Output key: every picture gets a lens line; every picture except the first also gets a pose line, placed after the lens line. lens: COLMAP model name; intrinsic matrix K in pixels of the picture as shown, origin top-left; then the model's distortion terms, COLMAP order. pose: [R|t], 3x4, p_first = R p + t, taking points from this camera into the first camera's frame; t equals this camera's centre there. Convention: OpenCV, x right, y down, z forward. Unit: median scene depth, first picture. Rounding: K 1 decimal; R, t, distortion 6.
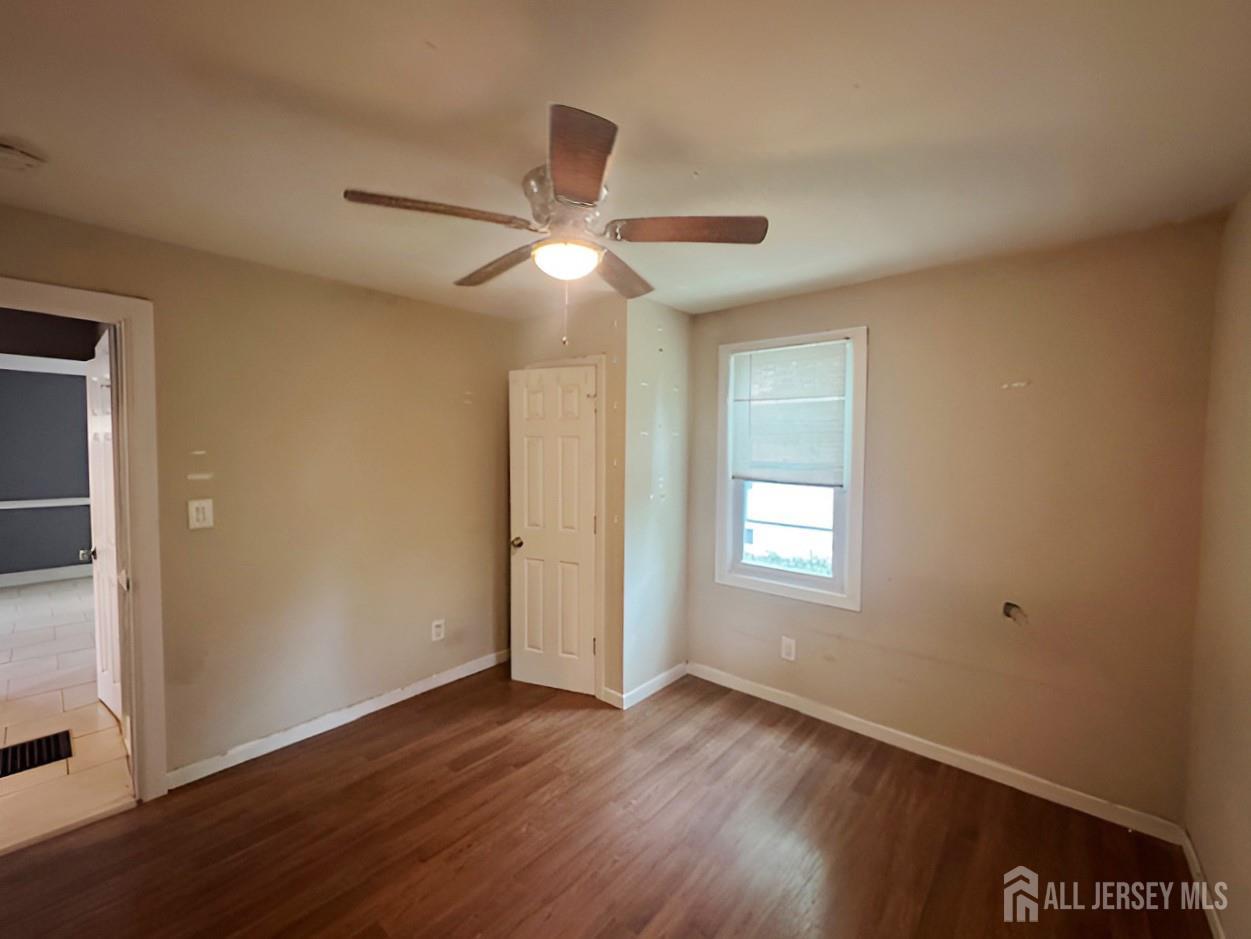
lens RADIAL K [[500.4, 0, 624.6], [0, 500.4, 465.3], [0, 0, 1]] dist [0.000217, -0.000119]
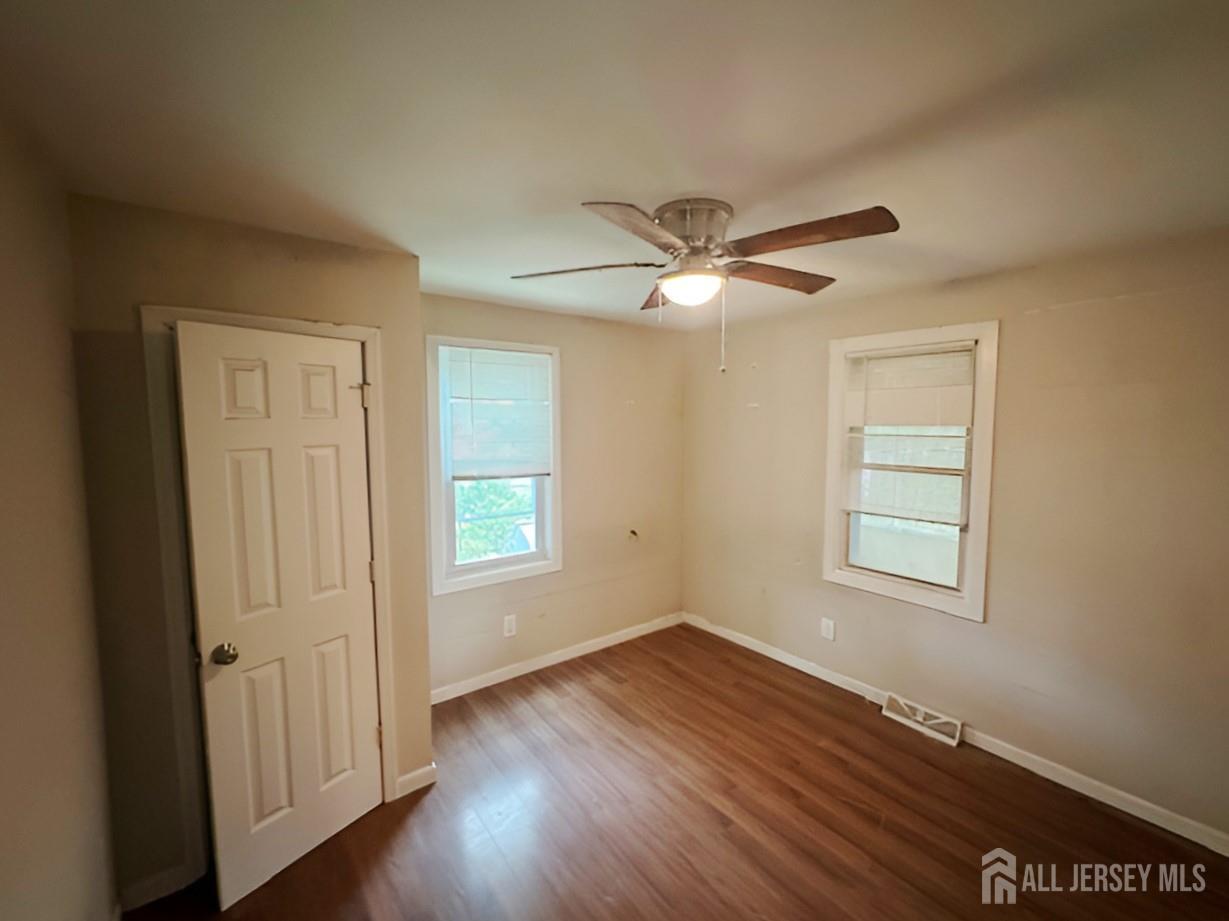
lens RADIAL K [[491.6, 0, 613.7], [0, 491.6, 456.4], [0, 0, 1]] dist [0.000217, -0.000119]
pose [[0.237132, -0.075271, 0.968557, -0.681166], [0.052512, 0.996529, 0.064588, -0.069775], [-0.970057, 0.035545, 0.240261, 0.529638]]
